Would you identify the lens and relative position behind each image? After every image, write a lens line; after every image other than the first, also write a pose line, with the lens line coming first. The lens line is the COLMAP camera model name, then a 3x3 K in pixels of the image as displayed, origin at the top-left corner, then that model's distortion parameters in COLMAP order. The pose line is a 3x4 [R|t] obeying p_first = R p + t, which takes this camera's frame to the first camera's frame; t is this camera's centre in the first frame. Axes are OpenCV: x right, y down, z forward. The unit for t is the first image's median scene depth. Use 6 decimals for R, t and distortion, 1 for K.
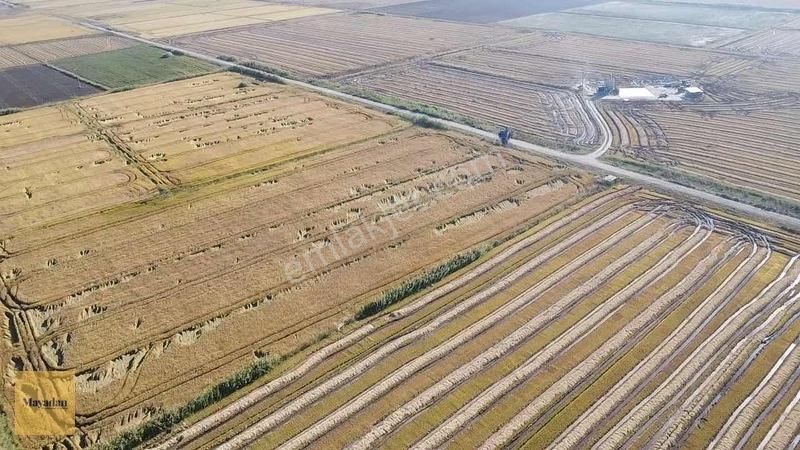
lens RADIAL K [[576.0, 0, 401.3], [0, 576.0, 221.0], [0, 0, 1]] dist [-0.025711, -0.011027]
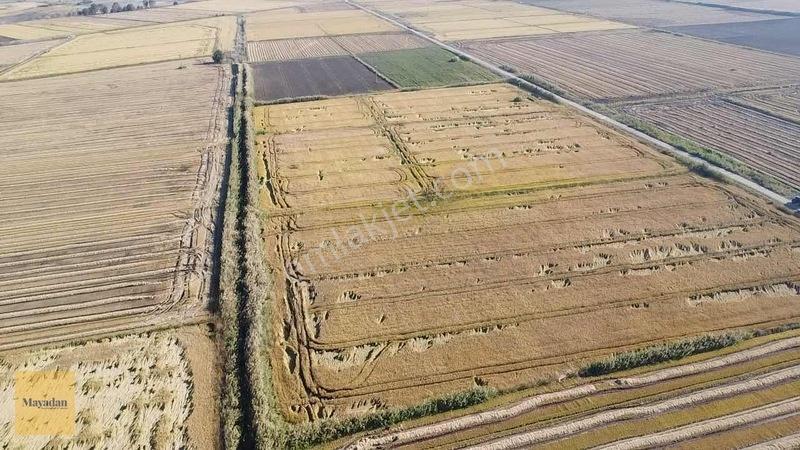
lens RADIAL K [[576.0, 0, 401.3], [0, 576.0, 221.0], [0, 0, 1]] dist [-0.025711, -0.011027]
pose [[0.891616, 0.204102, -0.404182, -0.005044], [-0.204604, 0.977923, 0.042474, -0.044541], [0.403928, 0.044826, 0.913692, -0.021052]]
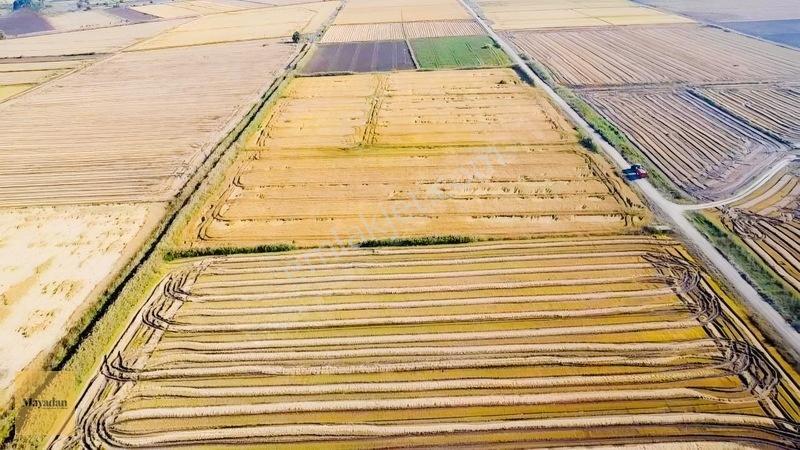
lens RADIAL K [[576.0, 0, 401.3], [0, 576.0, 221.0], [0, 0, 1]] dist [-0.025711, -0.011027]
pose [[0.758940, 0.297754, -0.579097, 0.604845], [-0.282164, 0.951878, 0.119635, -0.077100], [0.586851, 0.072604, 0.806433, -0.124413]]
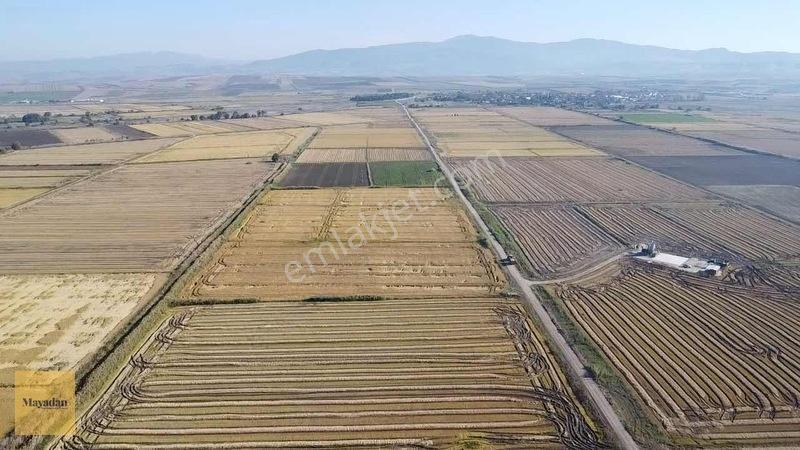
lens RADIAL K [[576.0, 0, 401.3], [0, 576.0, 221.0], [0, 0, 1]] dist [-0.025711, -0.011027]
pose [[0.777900, 0.197711, -0.596475, 1.017675], [-0.306084, 0.948213, -0.084883, -0.036774], [0.548803, 0.248601, 0.798131, -0.448615]]
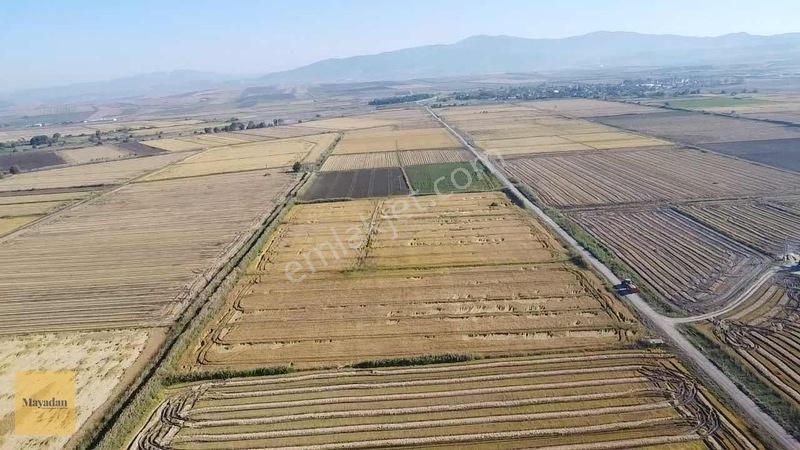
lens RADIAL K [[576.0, 0, 401.3], [0, 576.0, 221.0], [0, 0, 1]] dist [-0.025711, -0.011027]
pose [[0.765506, 0.153496, -0.624851, 0.631910], [-0.260996, 0.961722, -0.083498, -0.077163], [0.588117, 0.227002, 0.776266, -0.151551]]
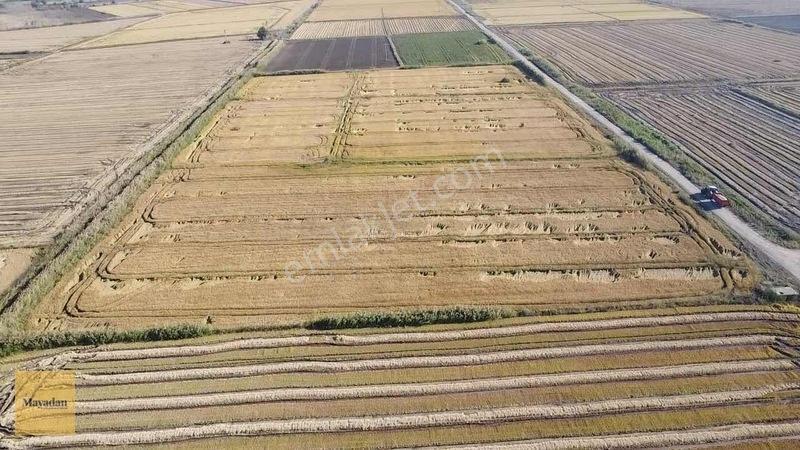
lens RADIAL K [[576.0, 0, 401.3], [0, 576.0, 221.0], [0, 0, 1]] dist [-0.025711, -0.011027]
pose [[0.777605, 0.283321, -0.561303, 0.364888], [-0.276530, 0.955853, 0.099379, -0.095325], [0.564679, 0.077939, 0.821622, 0.189023]]
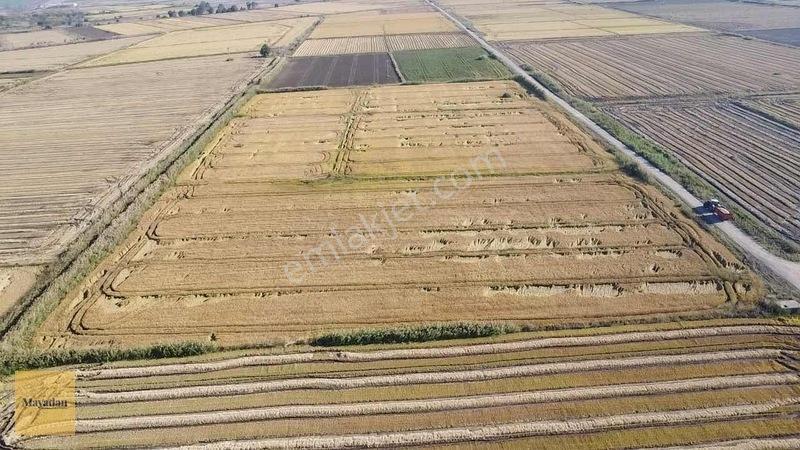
lens RADIAL K [[576.0, 0, 401.3], [0, 576.0, 221.0], [0, 0, 1]] dist [-0.025711, -0.011027]
pose [[0.776902, 0.263776, -0.571703, 0.365611], [-0.269547, 0.959935, 0.076608, -0.097129], [0.569005, 0.094584, 0.816876, 0.186106]]
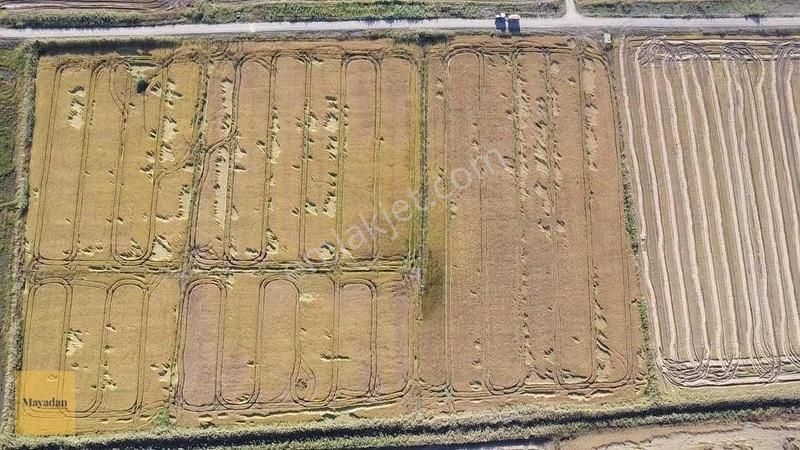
lens RADIAL K [[576.0, 0, 401.3], [0, 576.0, 221.0], [0, 0, 1]] dist [-0.025711, -0.011027]
pose [[0.617596, -0.757966, 0.209910, -0.640703], [0.268973, 0.454350, 0.849246, -1.266991], [-0.739073, -0.468031, 0.484478, 0.457930]]
